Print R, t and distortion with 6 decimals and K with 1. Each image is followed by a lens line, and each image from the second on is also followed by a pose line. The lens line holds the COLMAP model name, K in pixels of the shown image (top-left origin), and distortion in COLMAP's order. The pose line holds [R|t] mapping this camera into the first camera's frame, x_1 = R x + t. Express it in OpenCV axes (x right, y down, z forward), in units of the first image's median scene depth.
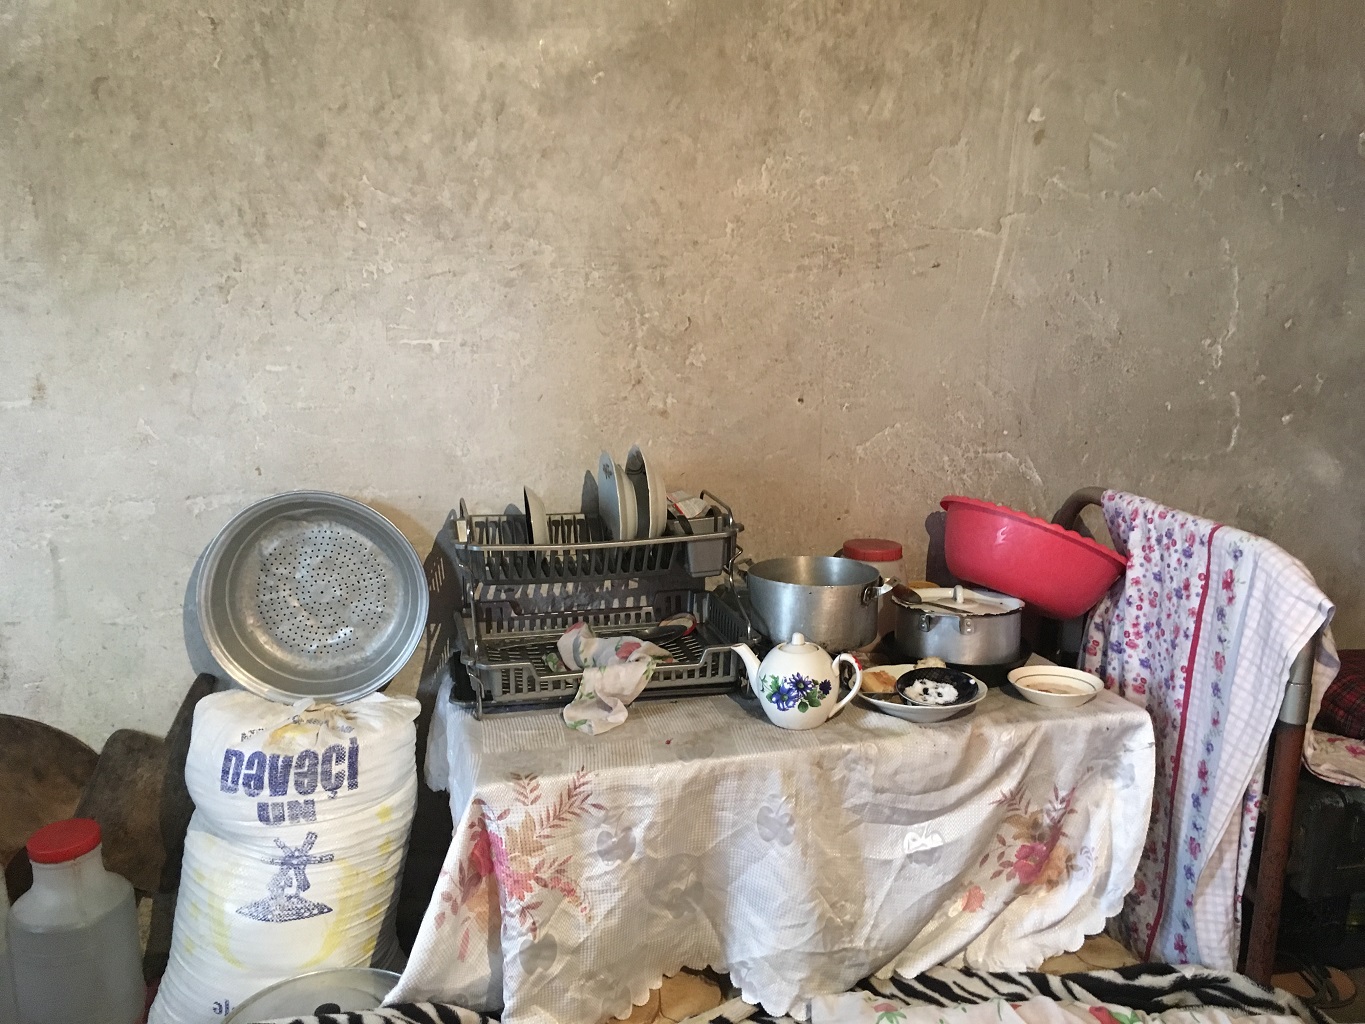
lens RADIAL K [[1146.0, 0, 680.7], [0, 1146.0, 516.1], [0, 0, 1]] dist [0.056309, -0.015895]
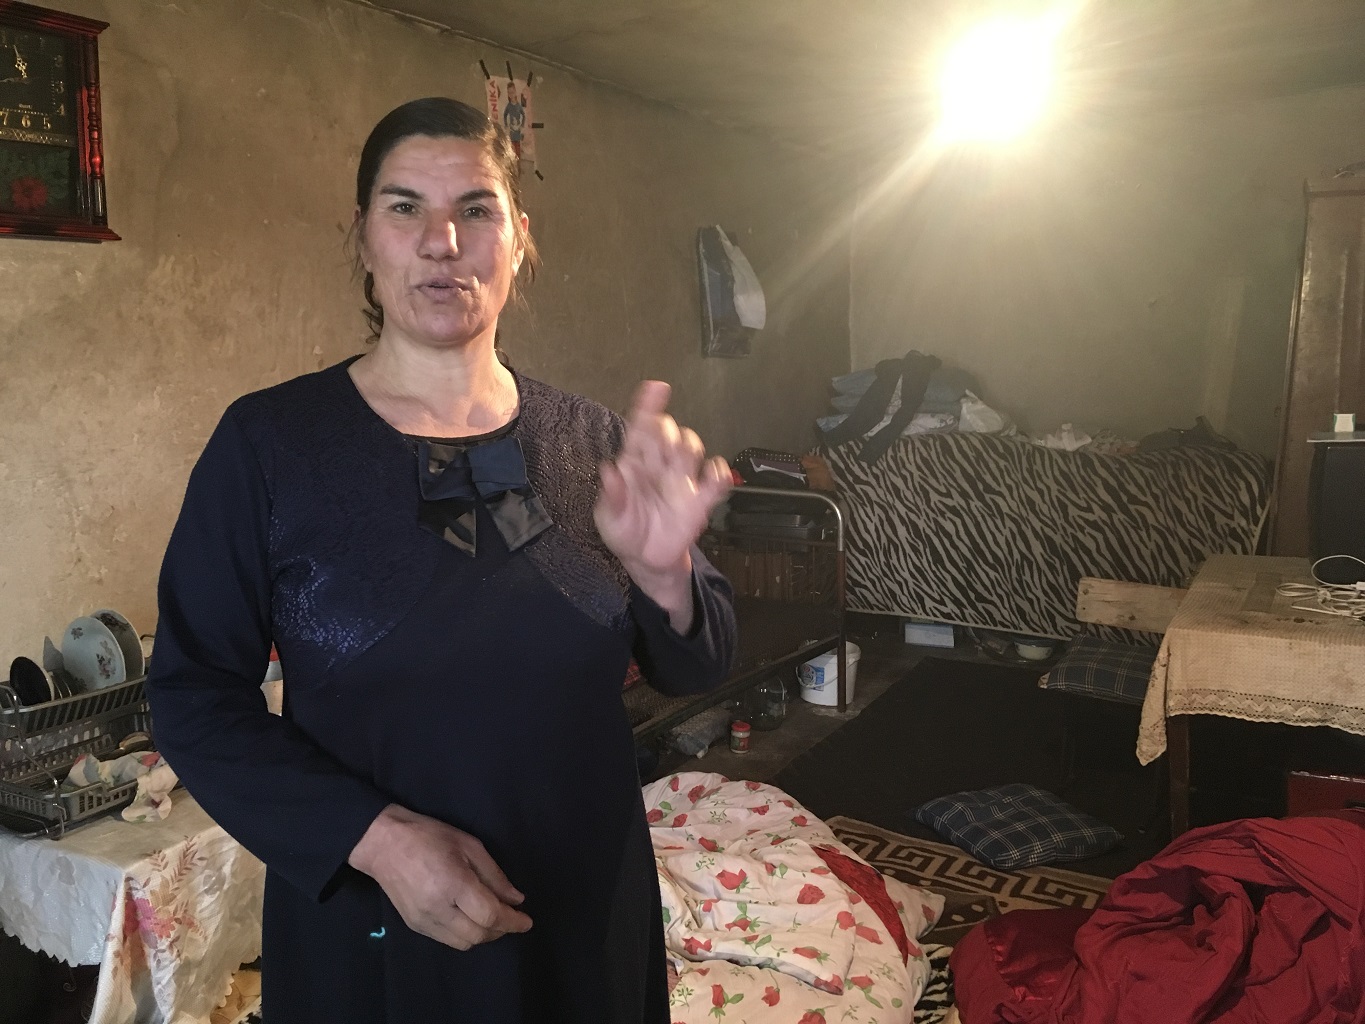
lens RADIAL K [[1146.0, 0, 682.5], [0, 1146.0, 509.8], [0, 0, 1]] dist [0.056309, -0.015895]
pose [[0.675643, -0.107797, 0.729306, -0.532115], [0.161627, 0.986844, -0.003871, -0.060390], [-0.719294, 0.120491, 0.684177, -0.380791]]
